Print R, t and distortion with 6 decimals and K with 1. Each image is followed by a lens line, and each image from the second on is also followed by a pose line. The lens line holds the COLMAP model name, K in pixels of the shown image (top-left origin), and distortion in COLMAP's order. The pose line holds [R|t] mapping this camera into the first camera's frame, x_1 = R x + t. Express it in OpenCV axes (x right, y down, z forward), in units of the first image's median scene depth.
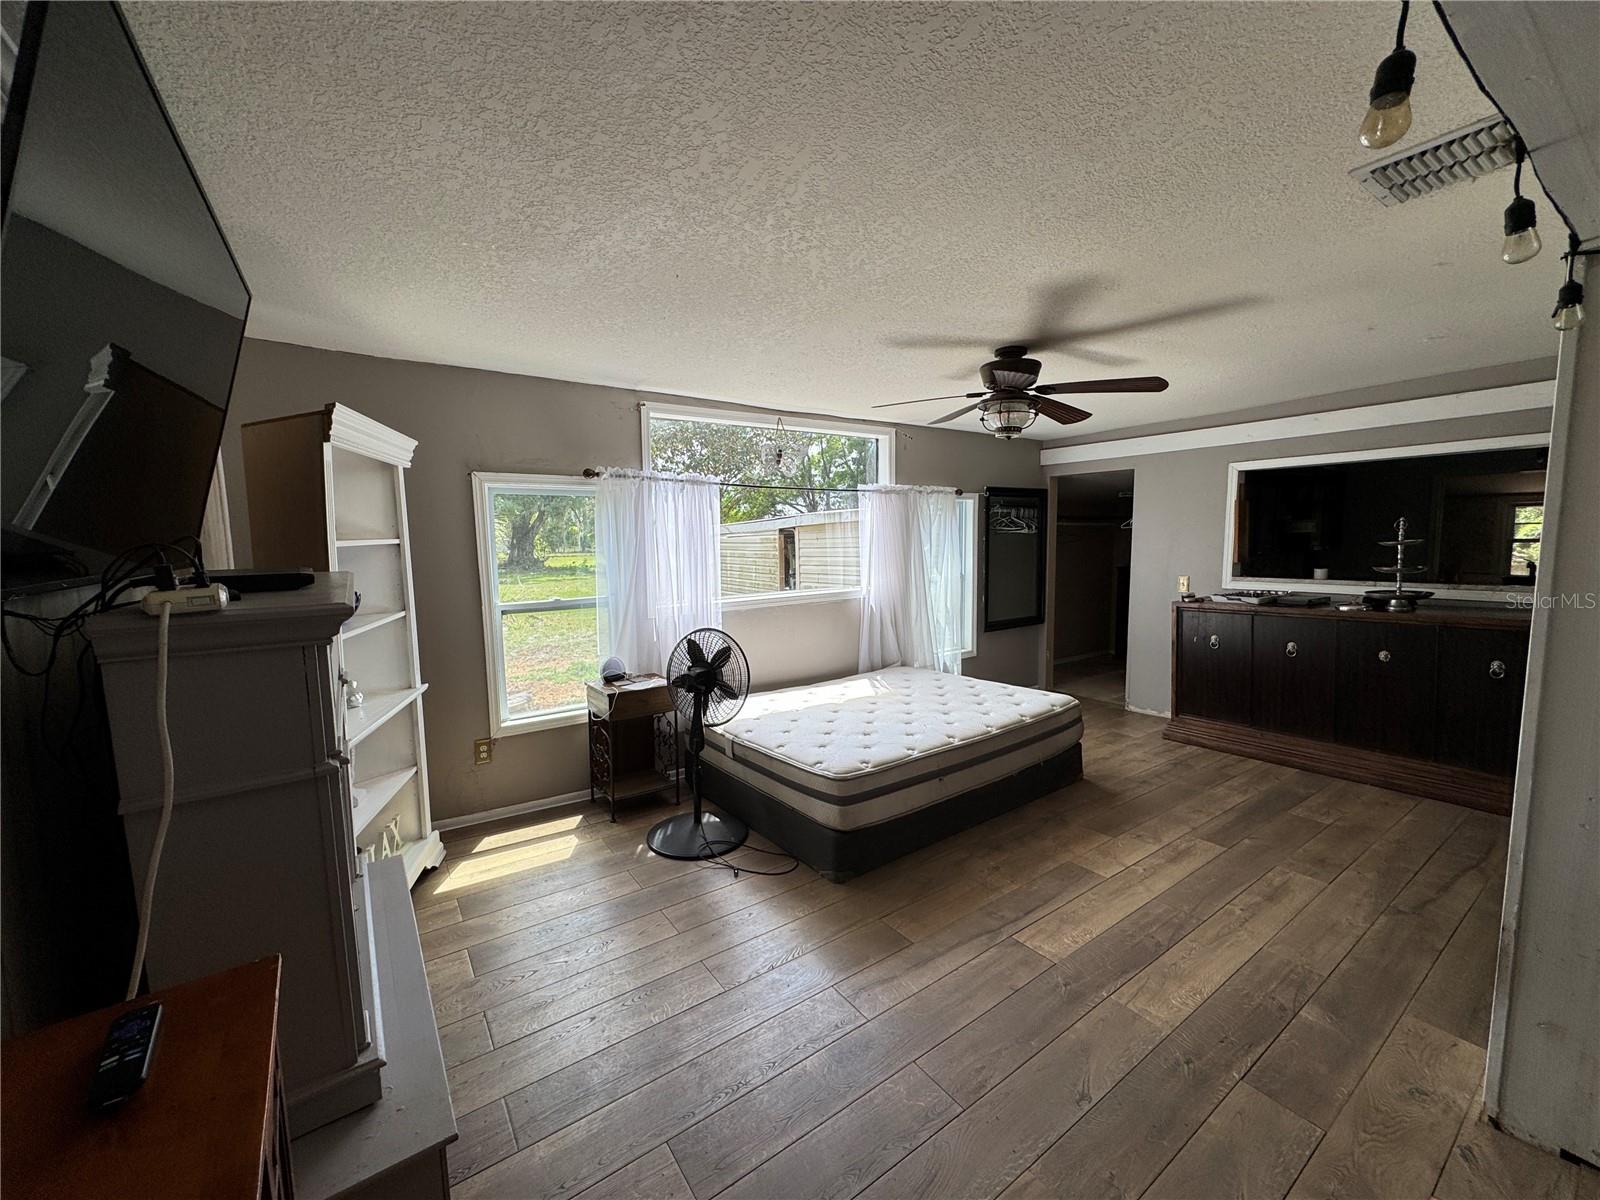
lens RADIAL K [[641.1, 0, 806.6], [0, 641.1, 605.9], [0, 0, 1]] dist [0.002346, 0.000121]
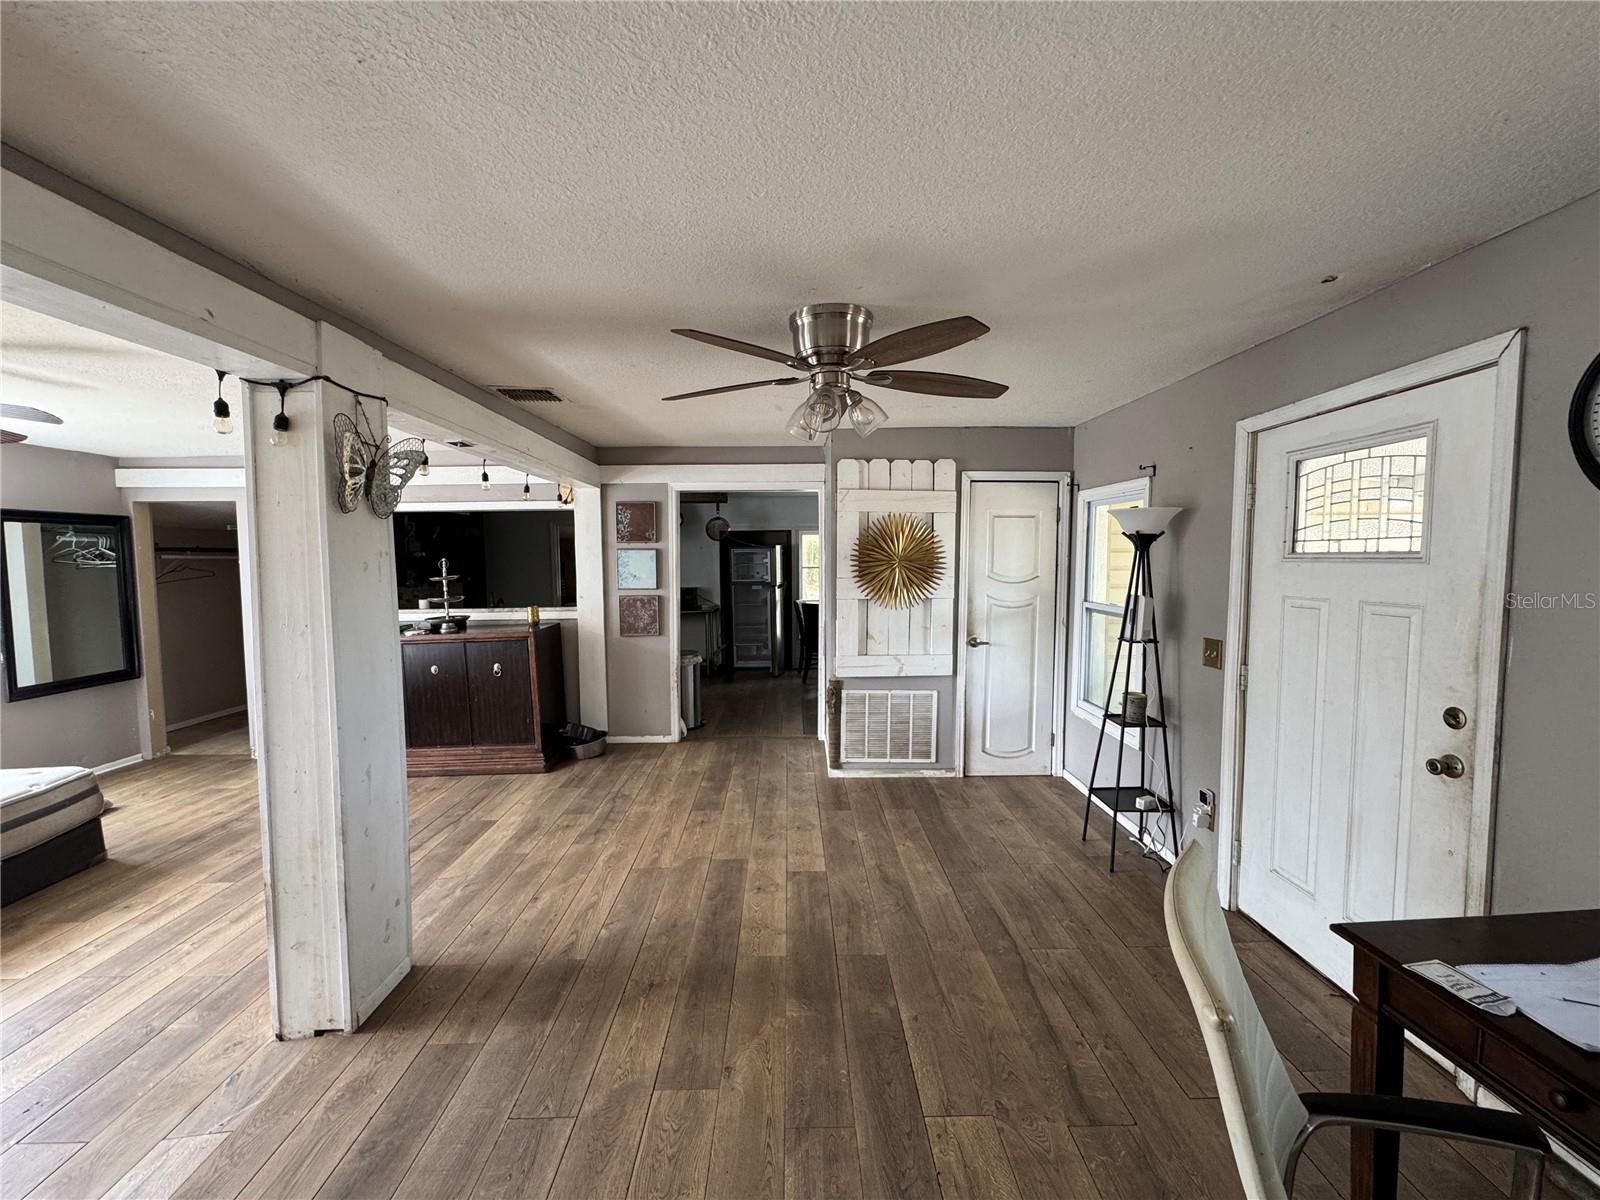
lens RADIAL K [[641.1, 0, 788.9], [0, 641.1, 594.5], [0, 0, 1]] dist [0.002346, 0.000121]
pose [[0.563101, -0.037556, 0.825534, 0.261842], [0.088875, 0.995925, -0.015315, 0.013413], [-0.821595, 0.081993, 0.564144, -0.270128]]
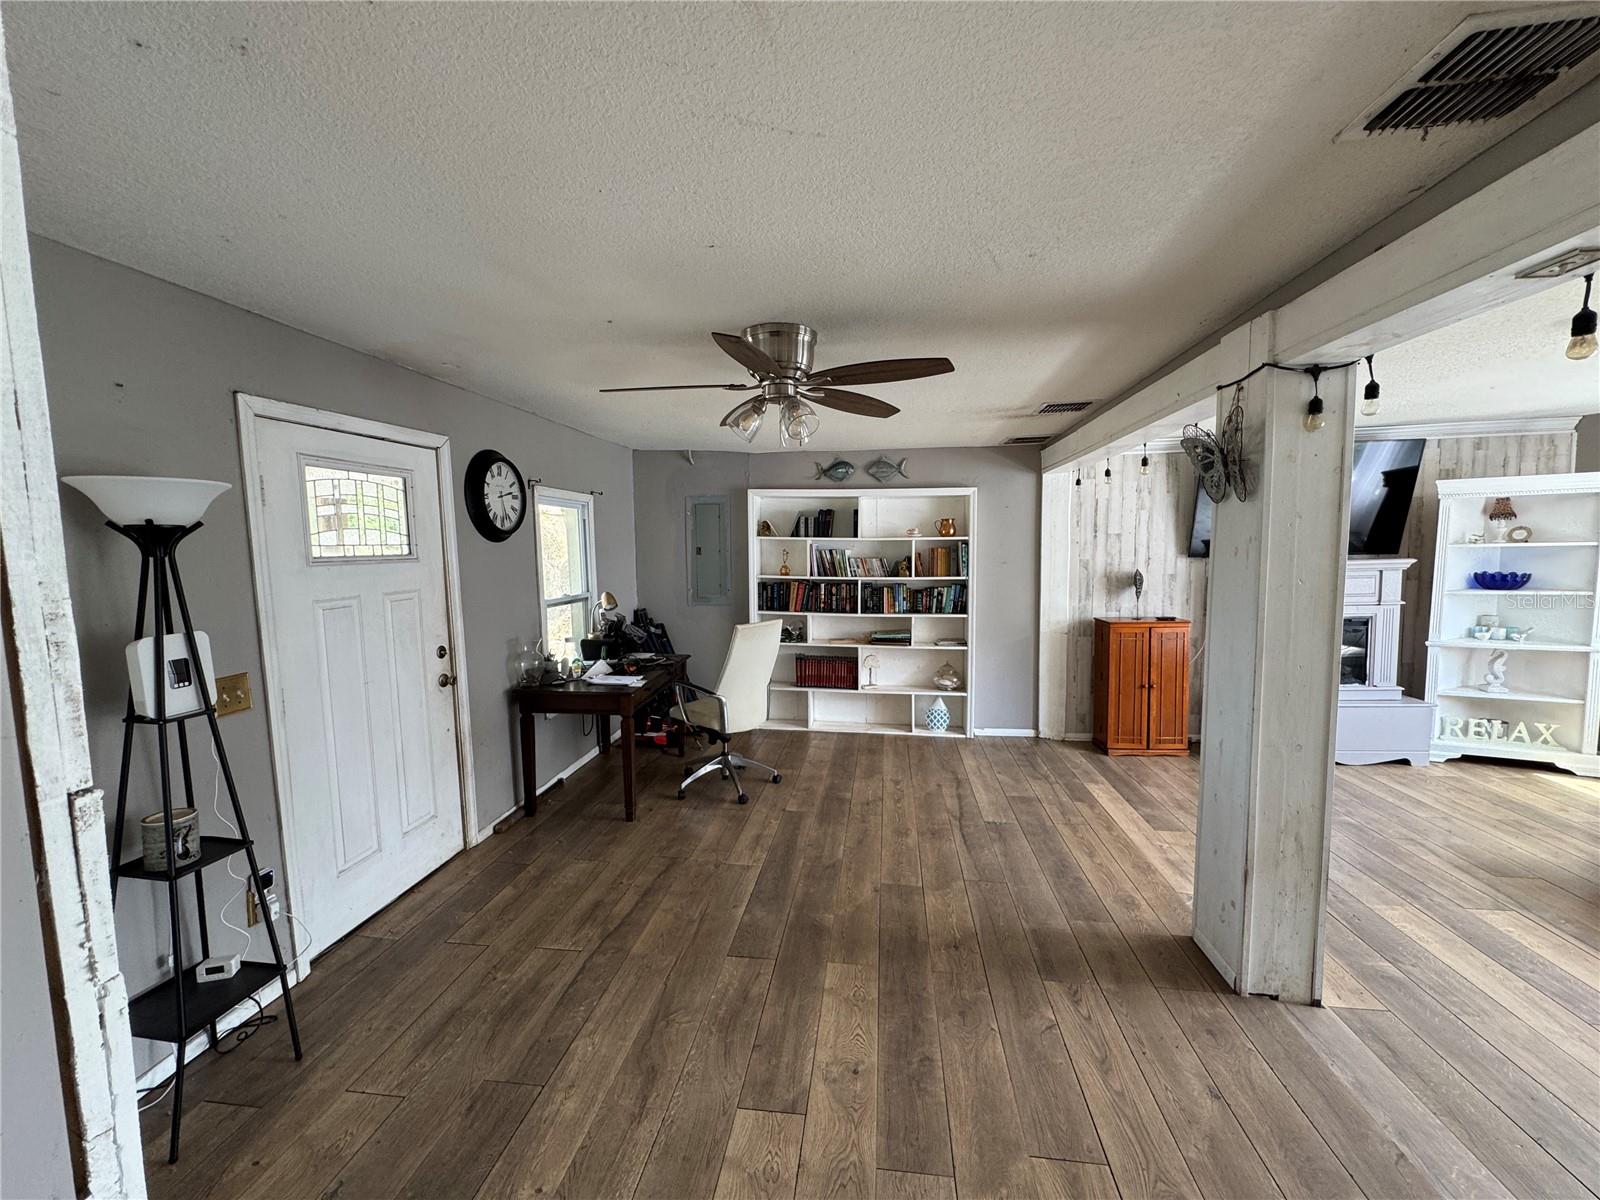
lens RADIAL K [[641.1, 0, 814.7], [0, 641.1, 597.8], [0, 0, 1]] dist [0.002346, 0.000121]
pose [[-0.649972, 0.087376, -0.754918, 1.211093], [-0.058539, 0.984661, 0.164368, -0.084764], [0.757700, 0.151027, -0.634887, 0.446618]]
